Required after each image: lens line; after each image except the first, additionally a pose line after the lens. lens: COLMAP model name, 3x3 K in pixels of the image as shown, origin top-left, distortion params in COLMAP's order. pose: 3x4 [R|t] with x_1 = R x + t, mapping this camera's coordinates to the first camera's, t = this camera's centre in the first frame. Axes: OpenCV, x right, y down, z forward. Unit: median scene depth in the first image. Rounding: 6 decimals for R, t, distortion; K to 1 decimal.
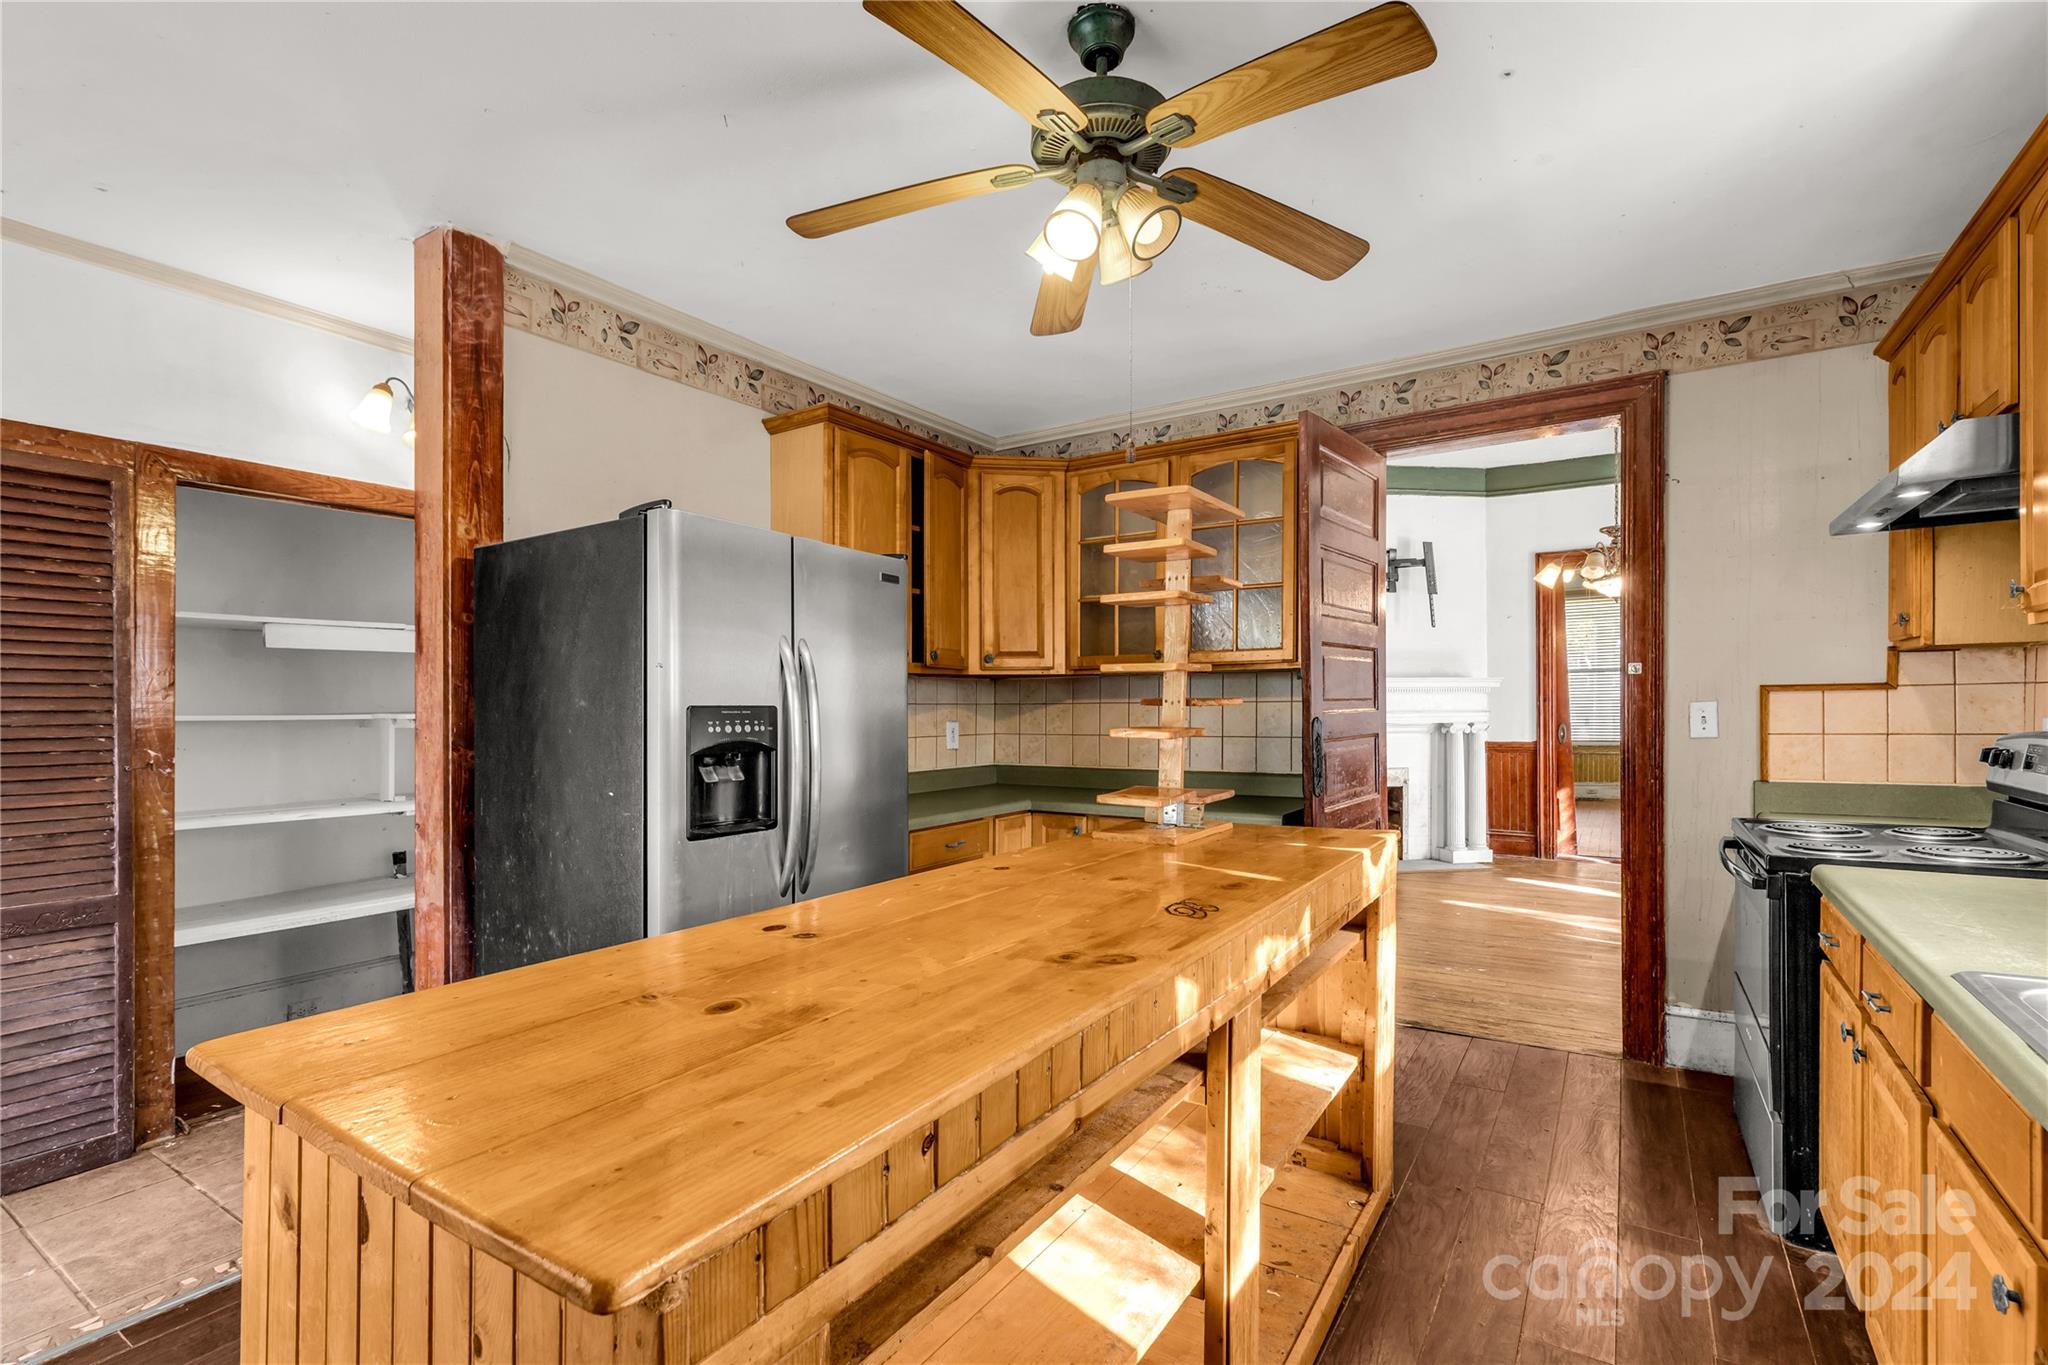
lens RADIAL K [[925.6, 0, 1016.8], [0, 925.6, 672.9], [0, 0, 1]] dist [0.001506, 0.000057]
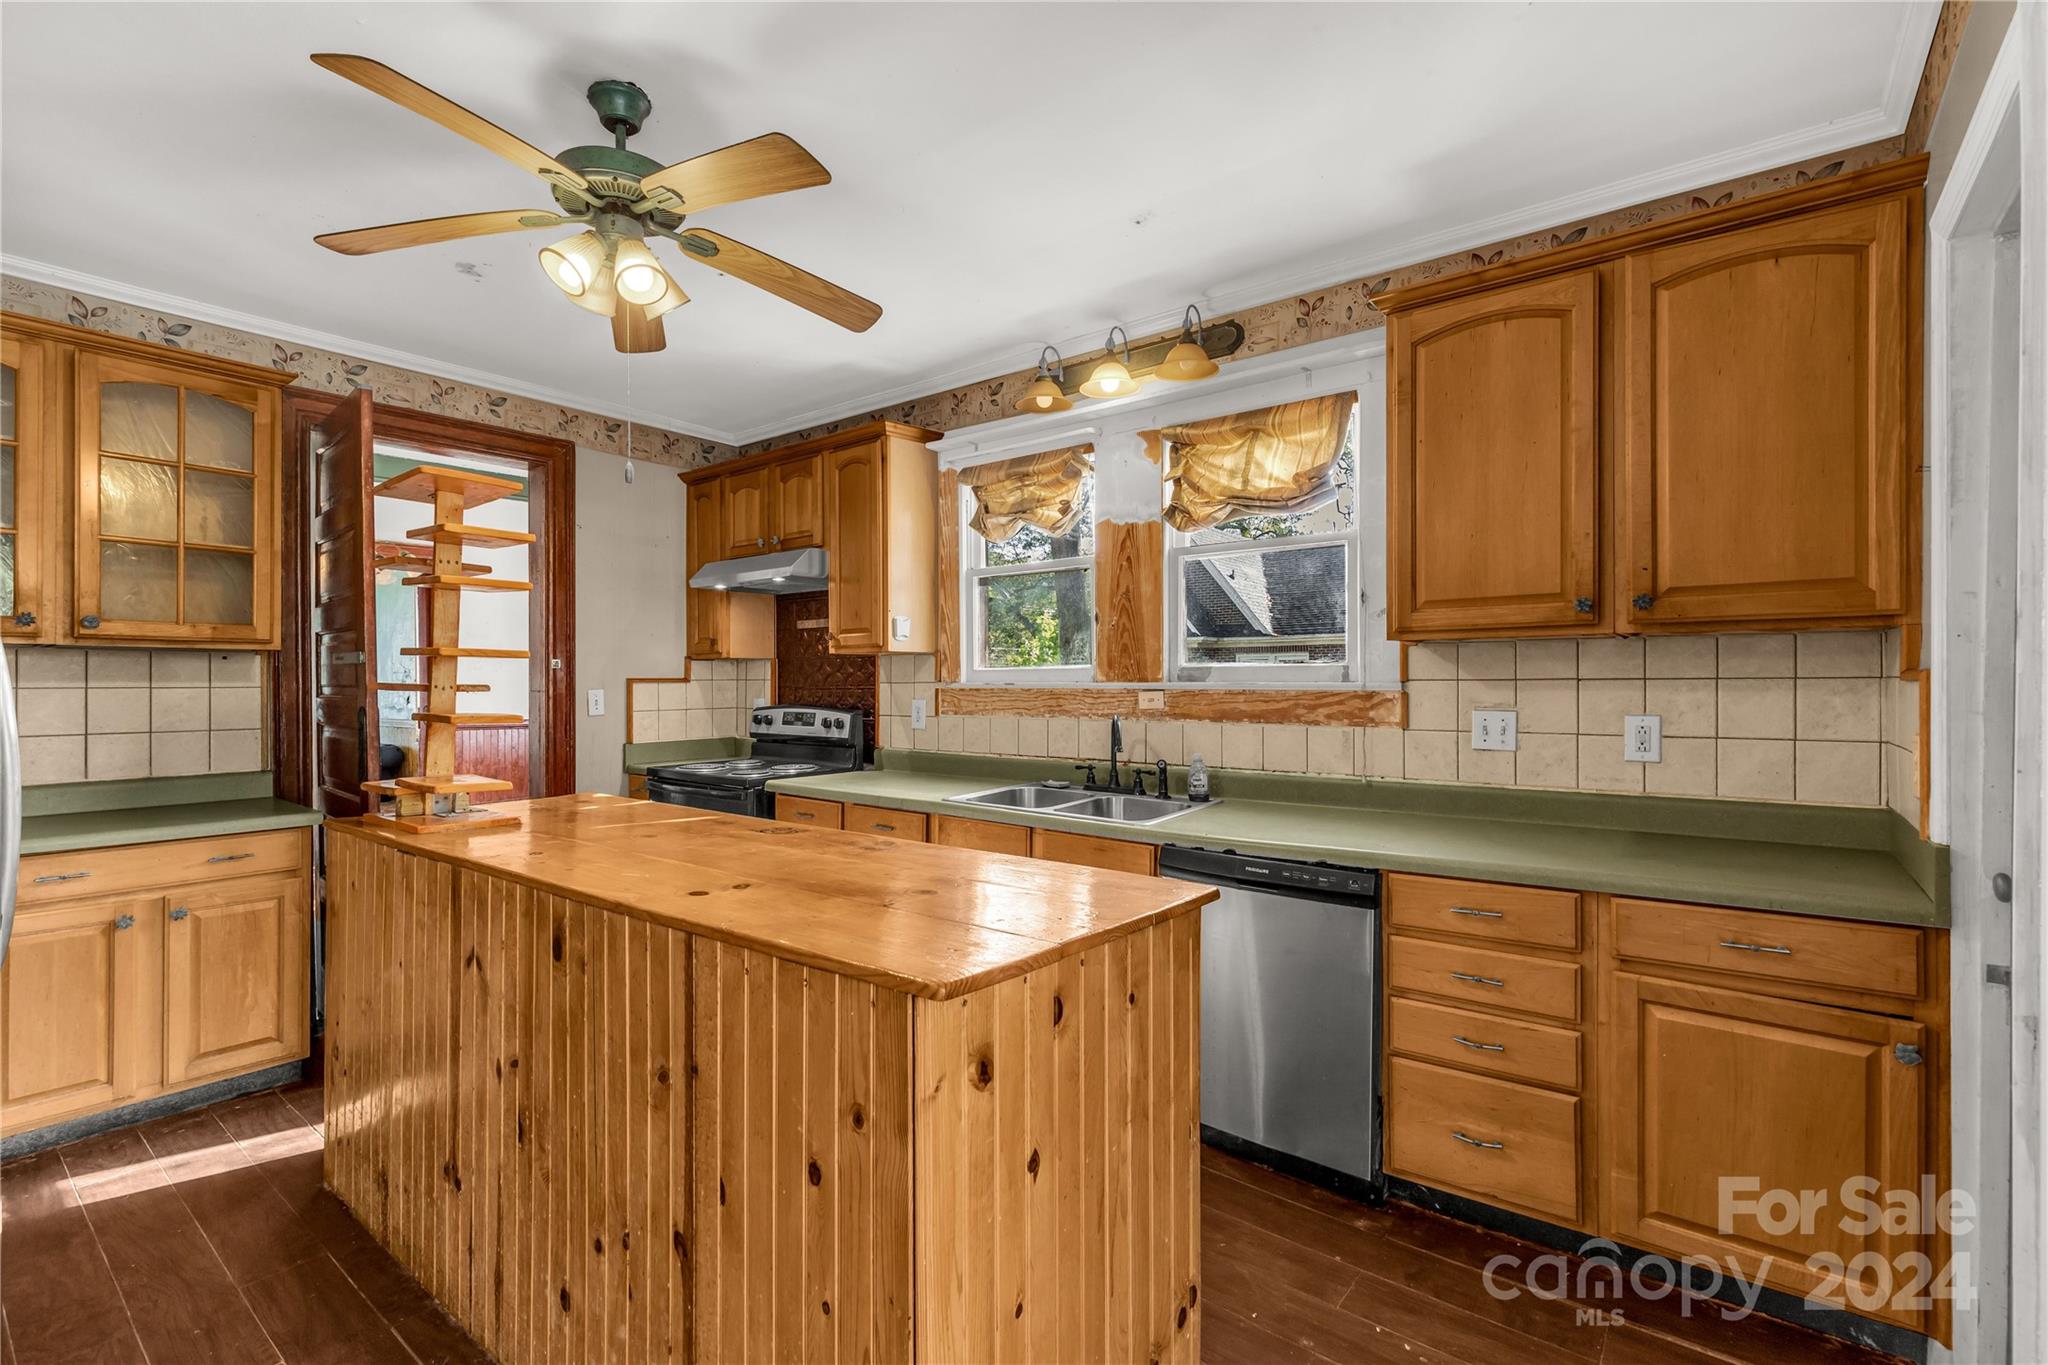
lens RADIAL K [[925.6, 0, 1016.8], [0, 925.6, 672.9], [0, 0, 1]] dist [0.001506, 0.000057]
pose [[0.084321, 0.023458, 0.996162, -0.611881], [-0.030618, 0.999312, -0.020940, 0.016216], [-0.995968, -0.028735, 0.084981, 0.252107]]
